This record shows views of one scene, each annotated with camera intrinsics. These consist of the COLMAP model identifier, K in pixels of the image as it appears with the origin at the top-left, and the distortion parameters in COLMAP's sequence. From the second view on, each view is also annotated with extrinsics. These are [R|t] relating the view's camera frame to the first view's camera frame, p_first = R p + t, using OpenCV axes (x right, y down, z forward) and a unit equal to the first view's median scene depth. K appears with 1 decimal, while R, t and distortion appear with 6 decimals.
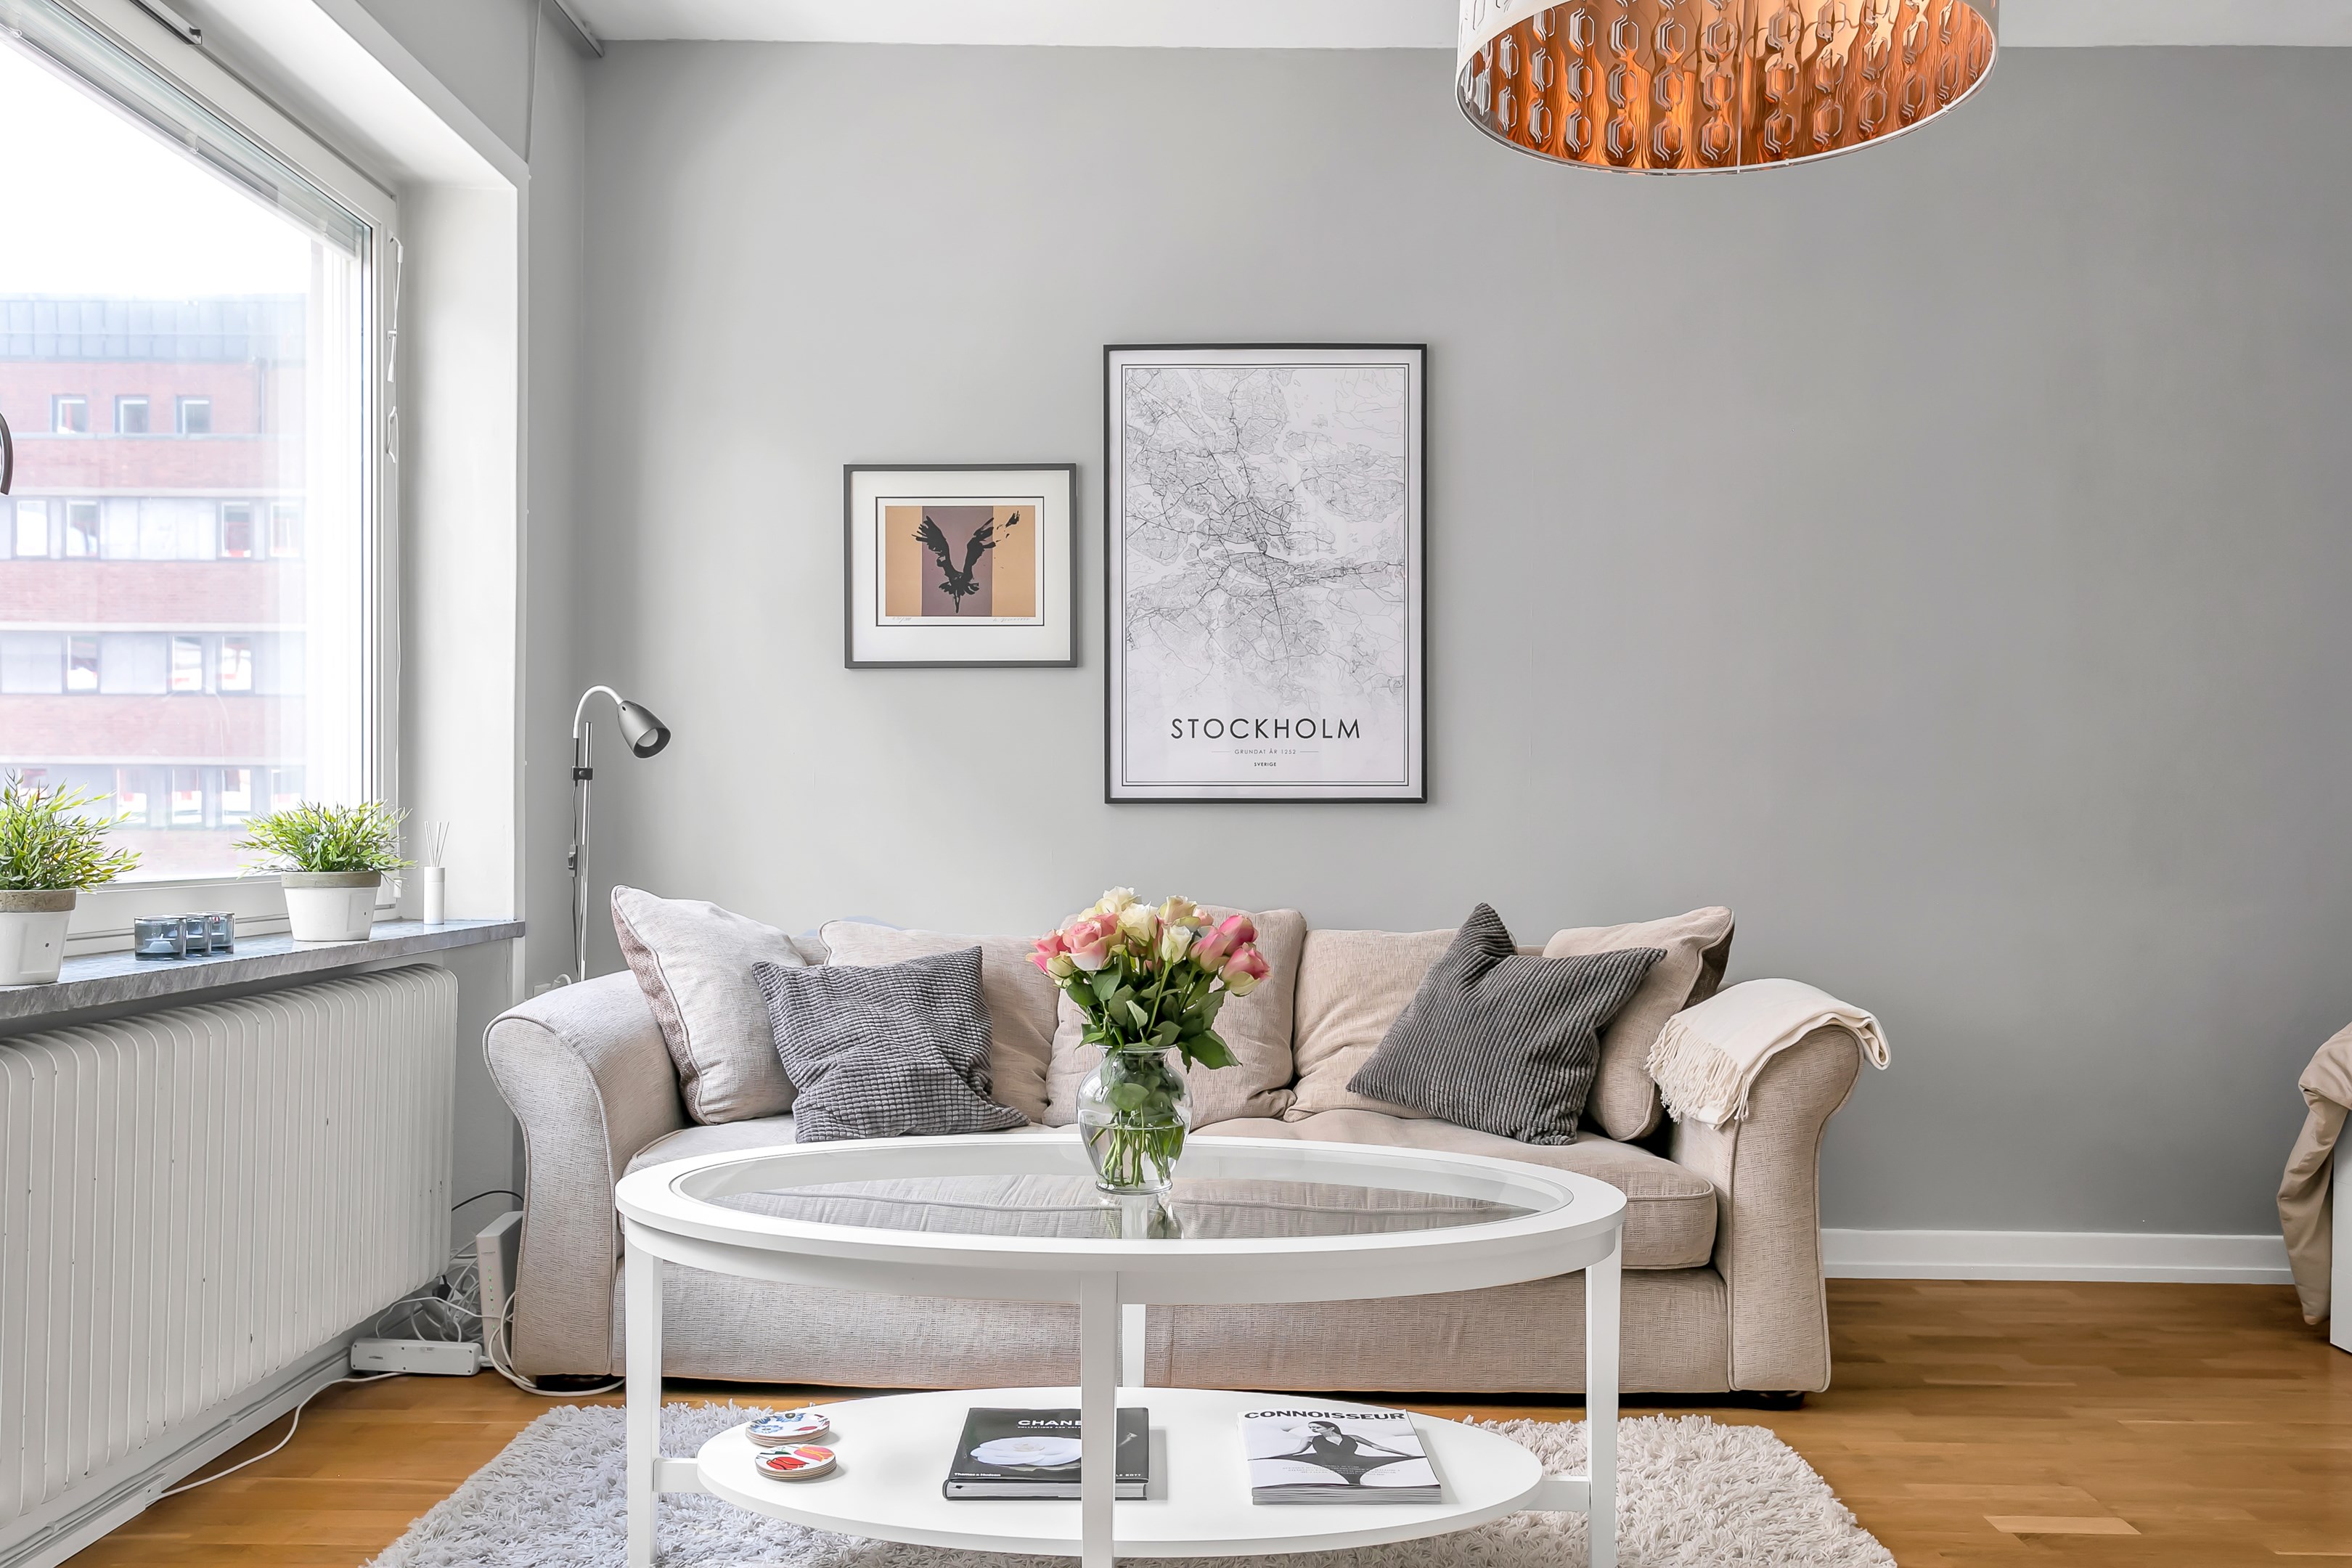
lens RADIAL K [[1978.8, 0, 1182.7], [0, 1978.8, 849.5], [0, 0, 1]] dist [0.001028, -0.001537]
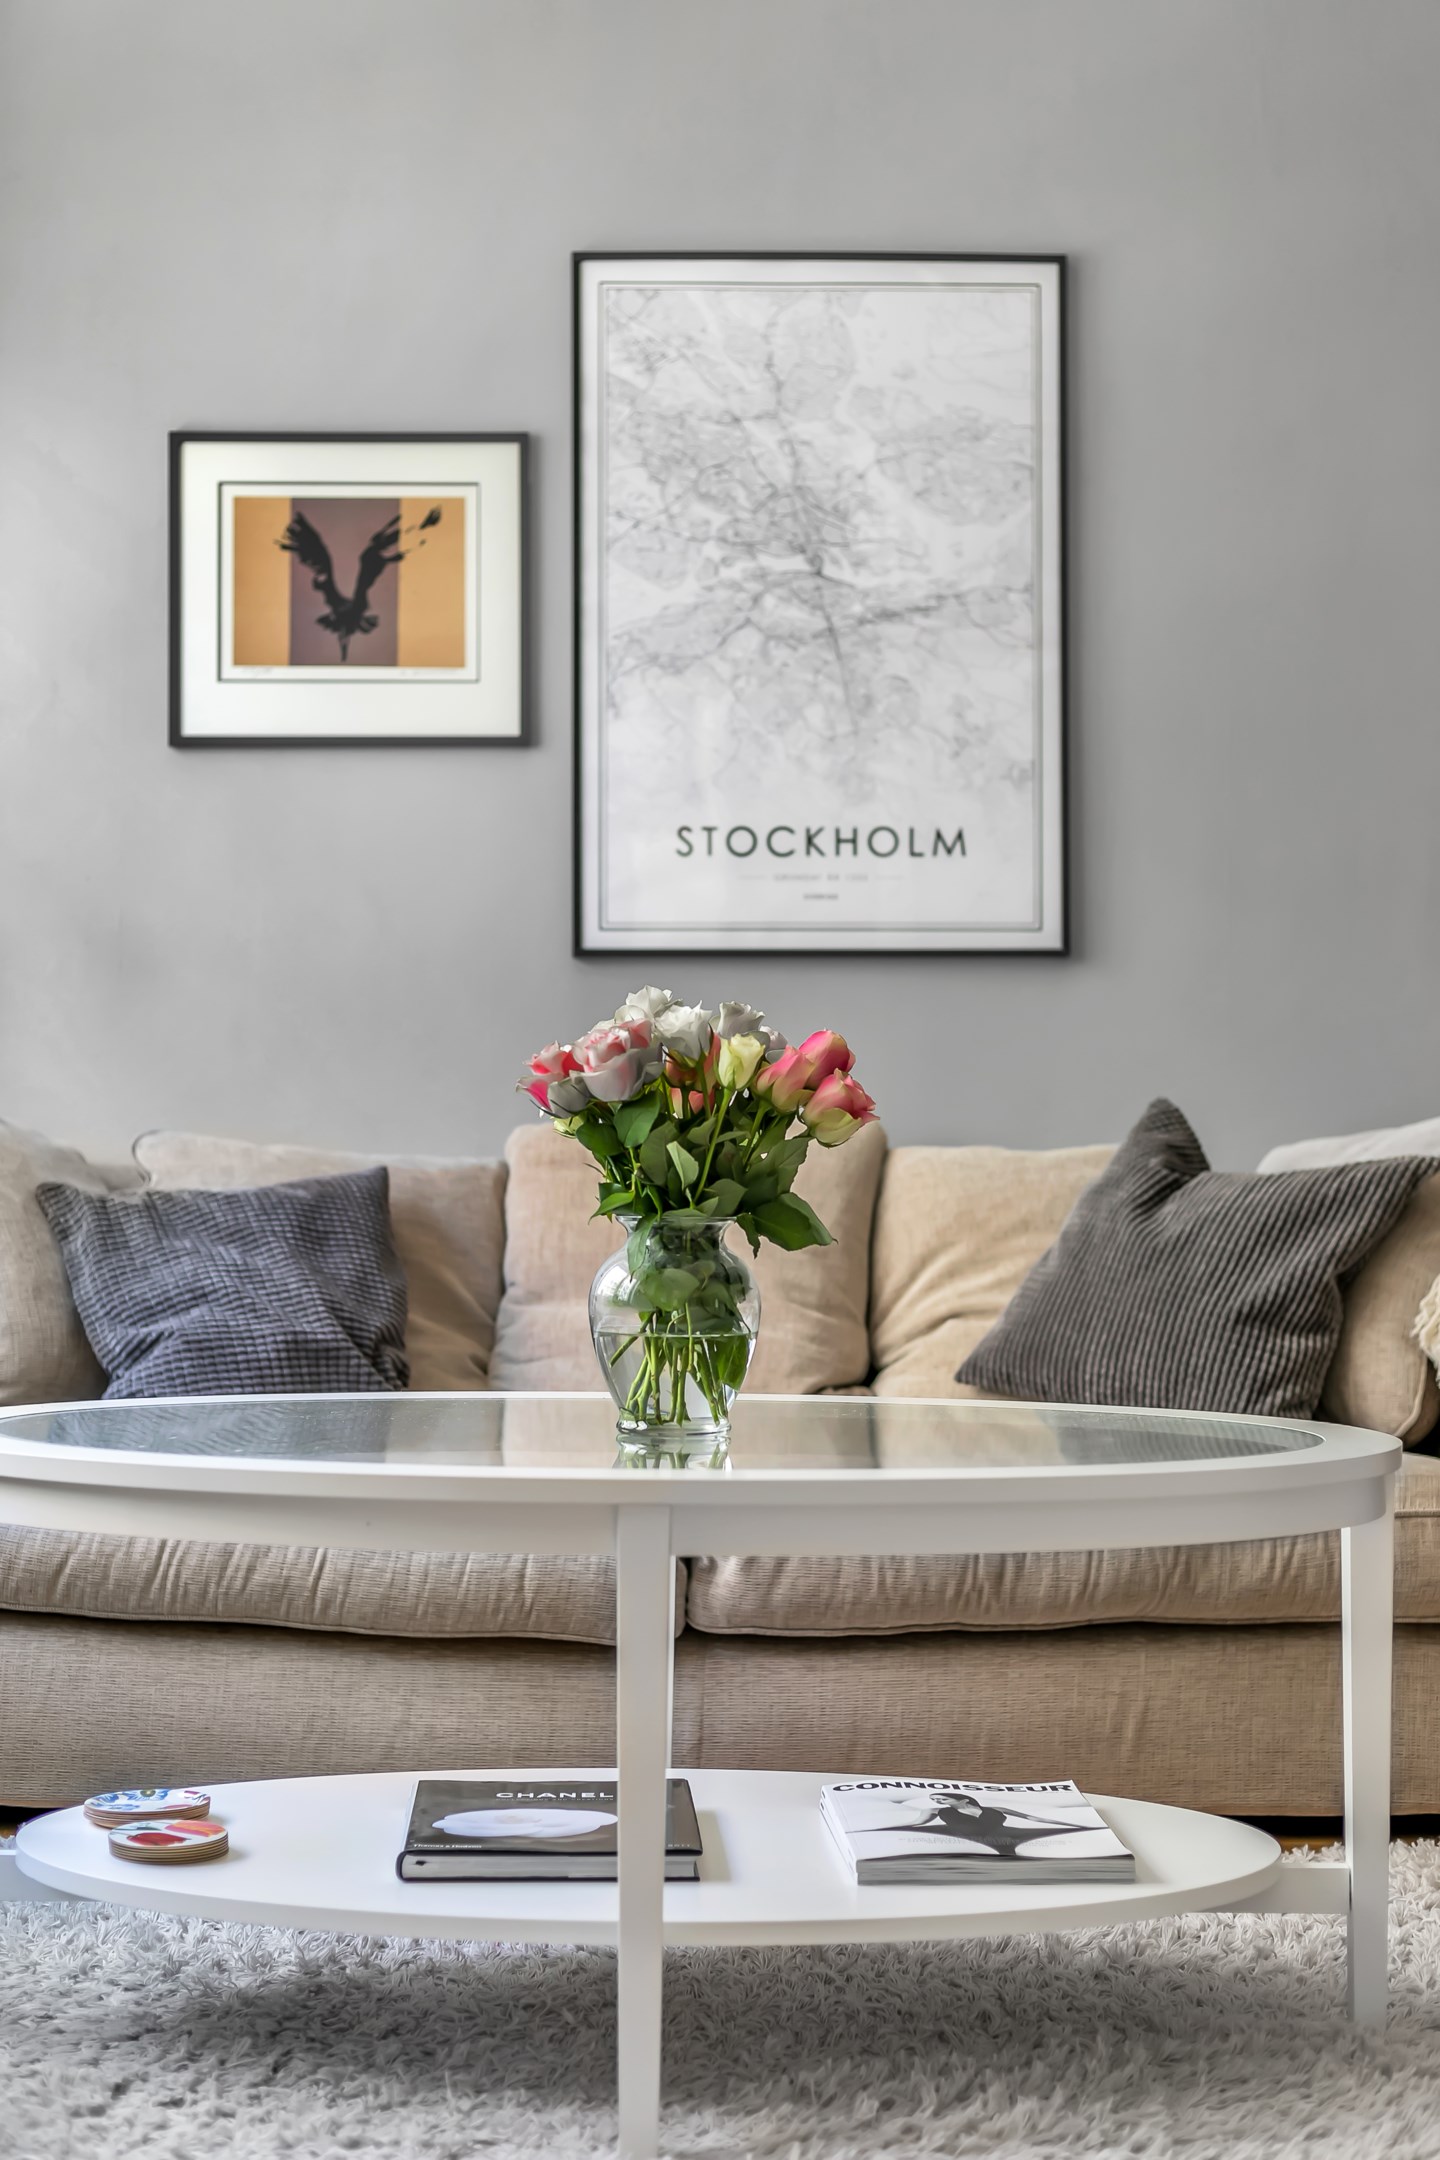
lens RADIAL K [[3297.6, 0, 720.0], [0, 3297.6, 1080.0], [0, 0, 1]] dist [-0.012921, 0.044508]
pose [[0.999398, 0.000706, 0.034689, -0.030783], [0.000489, 0.999406, -0.034447, 0.058041], [-0.034693, 0.034443, 0.998804, -0.079019]]
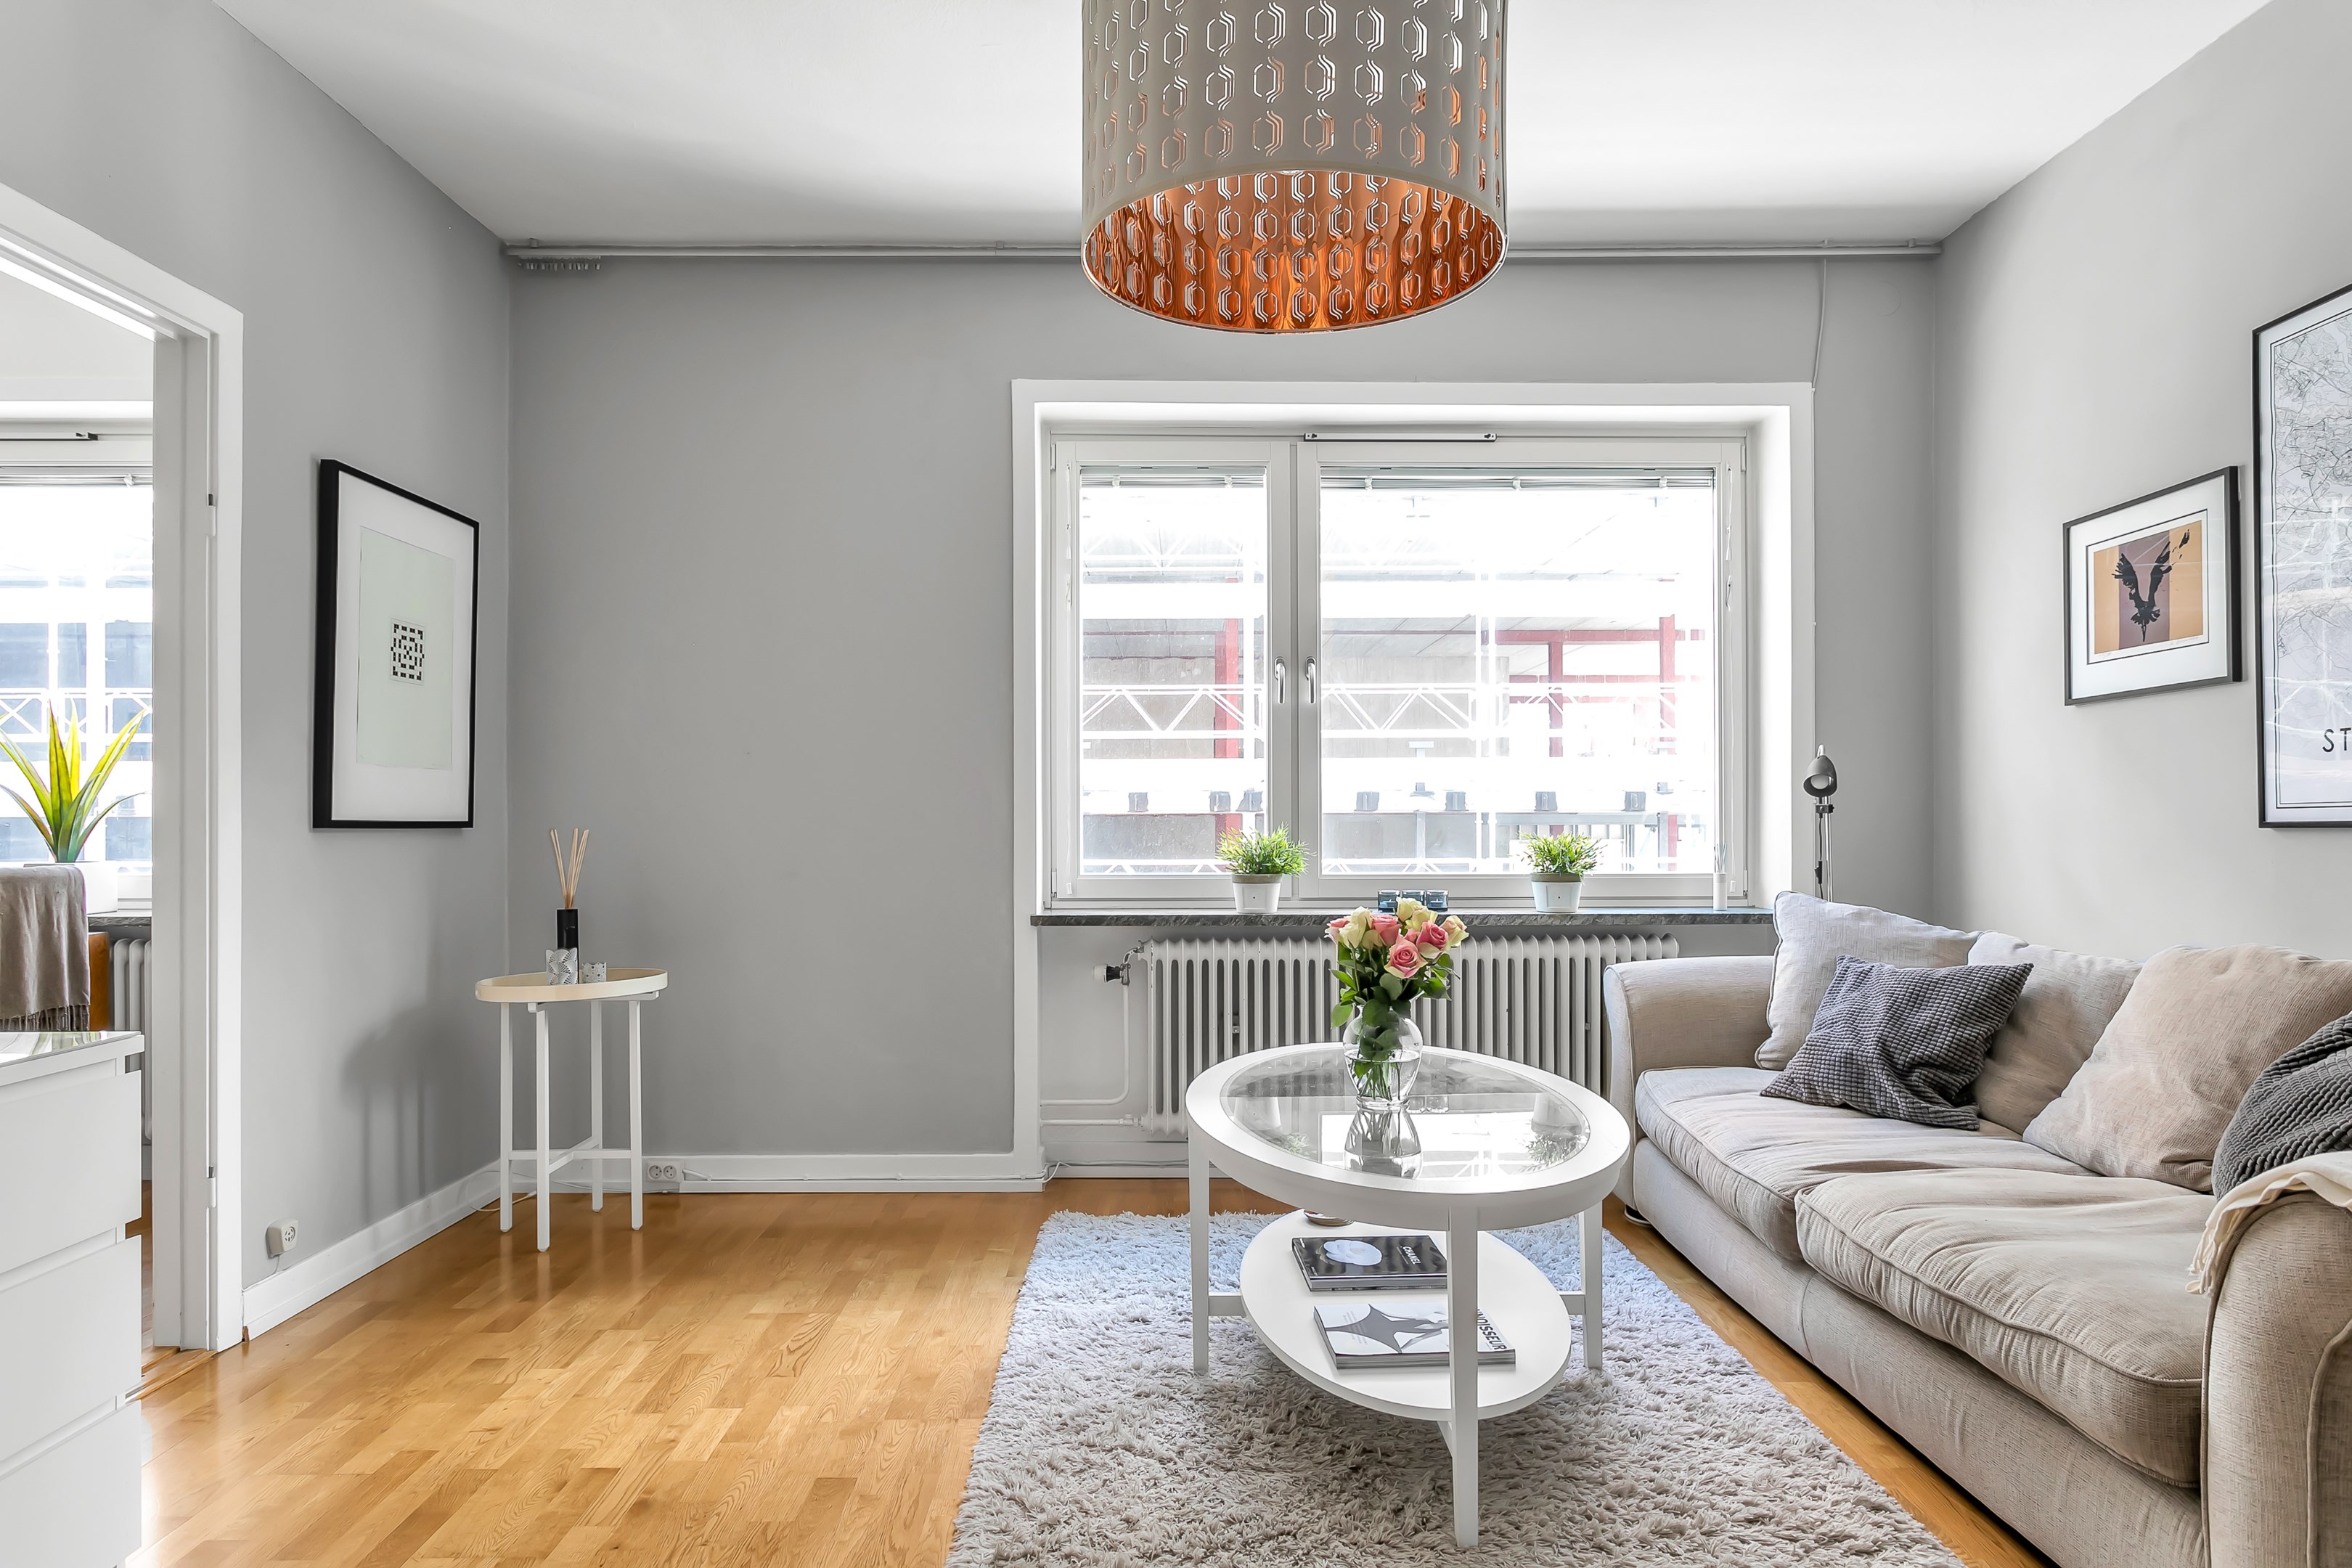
lens RADIAL K [[1348.4, 0, 1177.5], [0, 1348.4, 824.5], [0, 0, 1]] dist [-0.000360, -0.000229]
pose [[0.028342, -0.004456, -0.999588, 0.612172], [-0.019360, 0.999800, -0.005006, -0.013084], [0.999411, 0.019494, 0.028250, 0.521471]]
